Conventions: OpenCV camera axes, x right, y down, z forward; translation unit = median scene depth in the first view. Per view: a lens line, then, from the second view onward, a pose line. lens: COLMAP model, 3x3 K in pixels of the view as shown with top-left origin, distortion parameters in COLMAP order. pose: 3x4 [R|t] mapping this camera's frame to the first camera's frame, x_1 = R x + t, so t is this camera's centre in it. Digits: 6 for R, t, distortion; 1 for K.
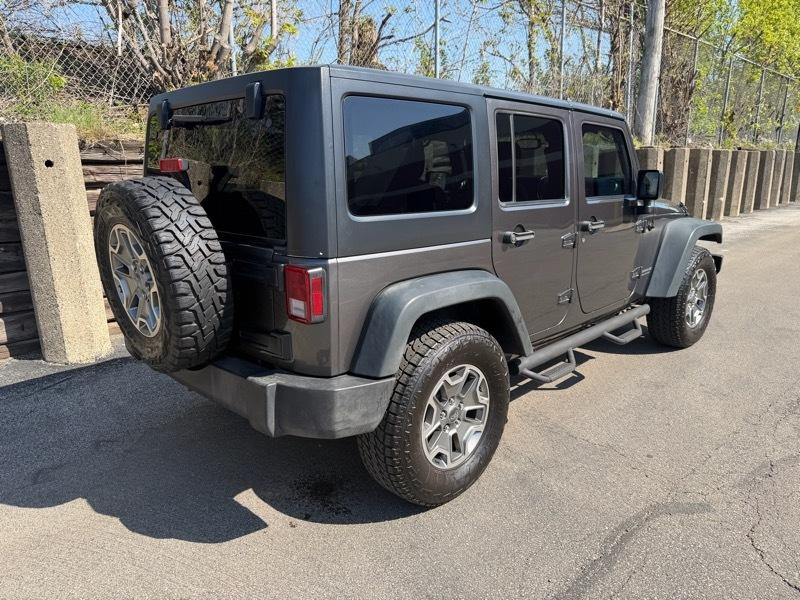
lens RADIAL K [[569.5, 0, 402.9], [0, 569.5, 296.4], [0, 0, 1]] dist [0.029469, -0.036560]
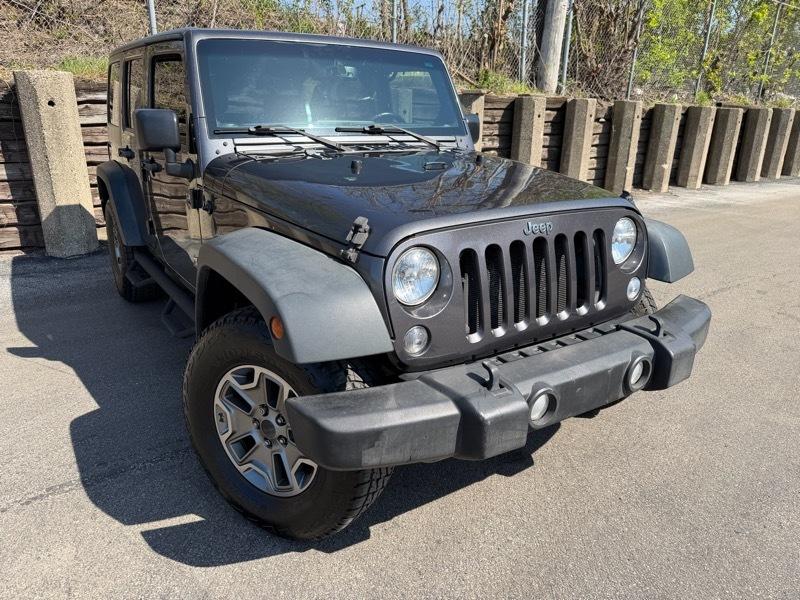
lens RADIAL K [[569.5, 0, 404.3], [0, 569.5, 301.0], [0, 0, 1]] dist [0.029469, -0.036560]
pose [[0.989205, 0.080641, -0.122355, 0.787139], [-0.068917, 0.992876, 0.097203, -0.083743], [0.129322, -0.087722, 0.987715, 0.331054]]
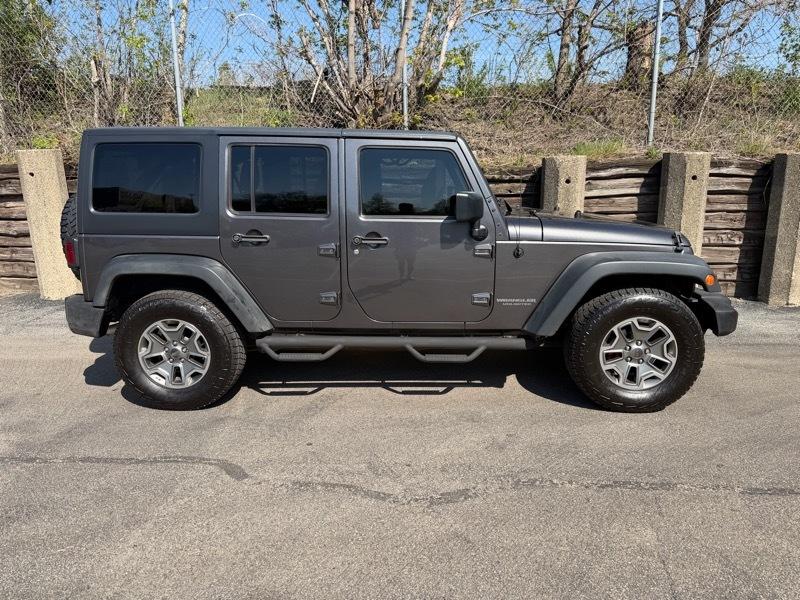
lens RADIAL K [[569.5, 0, 399.4], [0, 569.5, 297.7], [0, 0, 1]] dist [0.029469, -0.036560]
pose [[0.679509, 0.160044, -0.715999, 0.706060], [-0.166433, 0.984100, 0.062020, -0.055571], [0.714541, 0.077023, 0.695341, 0.174551]]
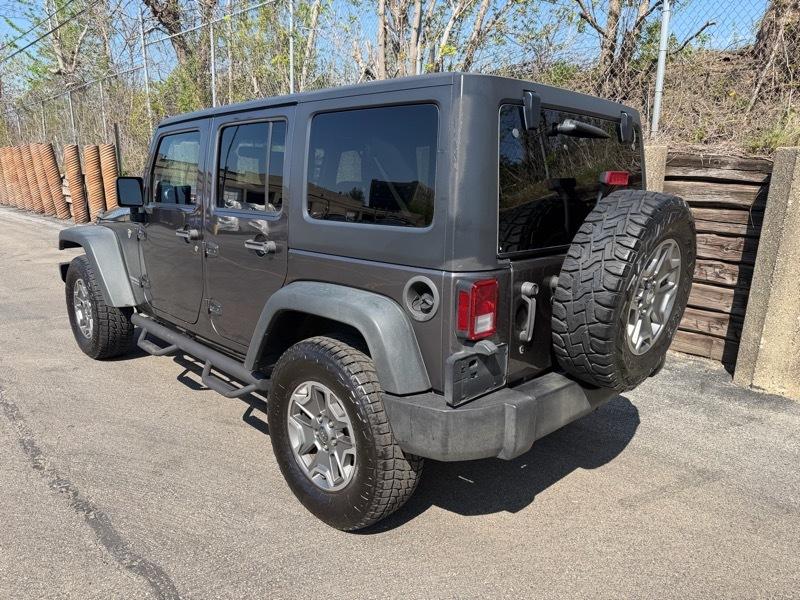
lens RADIAL K [[569.5, 0, 399.1], [0, 569.5, 300.9], [0, 0, 1]] dist [0.029469, -0.036560]
pose [[0.002104, 0.242849, -0.970062, 1.121307], [-0.246801, 0.940182, 0.234833, -0.276399], [0.969064, 0.238918, 0.061914, 1.073776]]
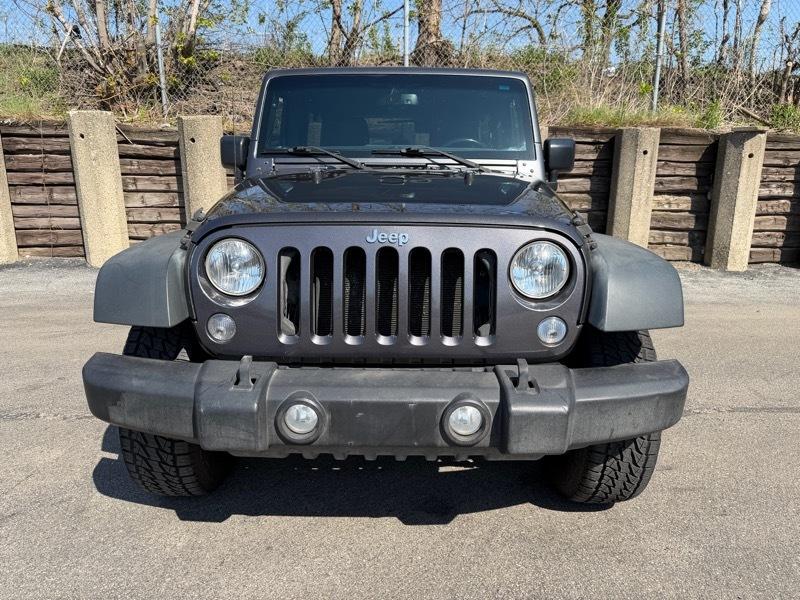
lens RADIAL K [[569.5, 0, 400.3], [0, 569.5, 298.0], [0, 0, 1]] dist [0.029469, -0.036560]
pose [[0.746013, 0.182575, -0.640415, 1.043670], [-0.175680, 0.981572, 0.075187, -0.091934], [0.642340, 0.056418, 0.764340, 0.456254]]
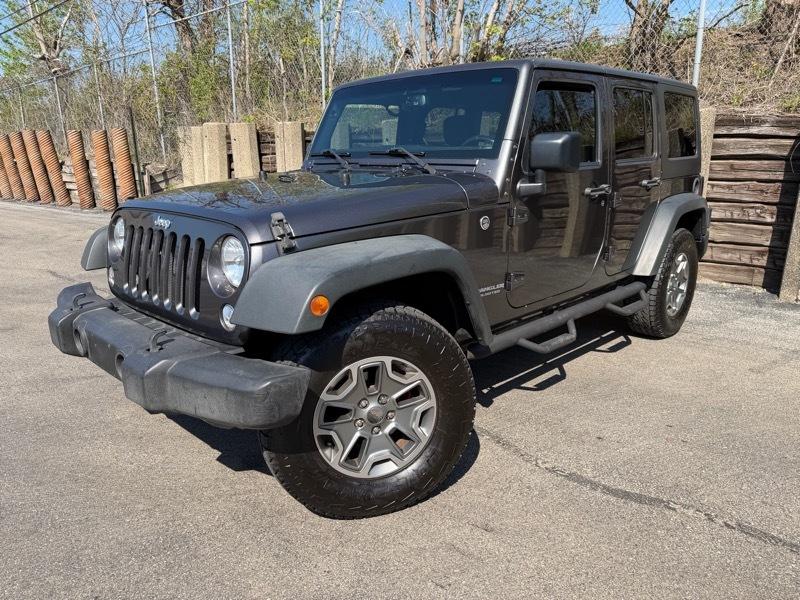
lens RADIAL K [[569.5, 0, 396.2], [0, 569.5, 302.0], [0, 0, 1]] dist [0.029469, -0.036560]
pose [[0.089267, 0.269260, -0.958921, 1.264071], [-0.220990, 0.944122, 0.244533, -0.187841], [0.971182, 0.190083, 0.143783, 0.817695]]
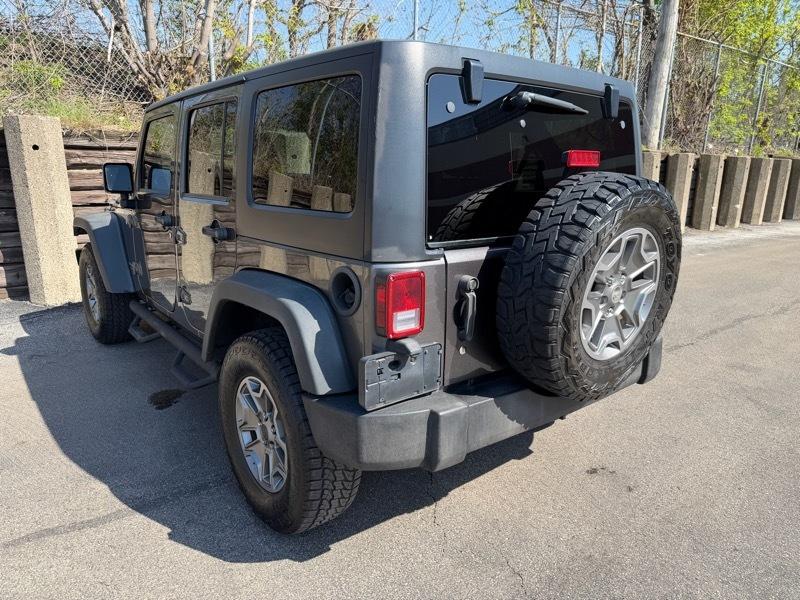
lens RADIAL K [[569.5, 0, 403.7], [0, 569.5, 297.4], [0, 0, 1]] dist [0.029469, -0.036560]
pose [[0.991153, 0.063188, -0.116716, 0.282640], [-0.062080, 0.997985, 0.013108, 0.027246], [0.117309, -0.005747, 0.993079, -0.137608]]
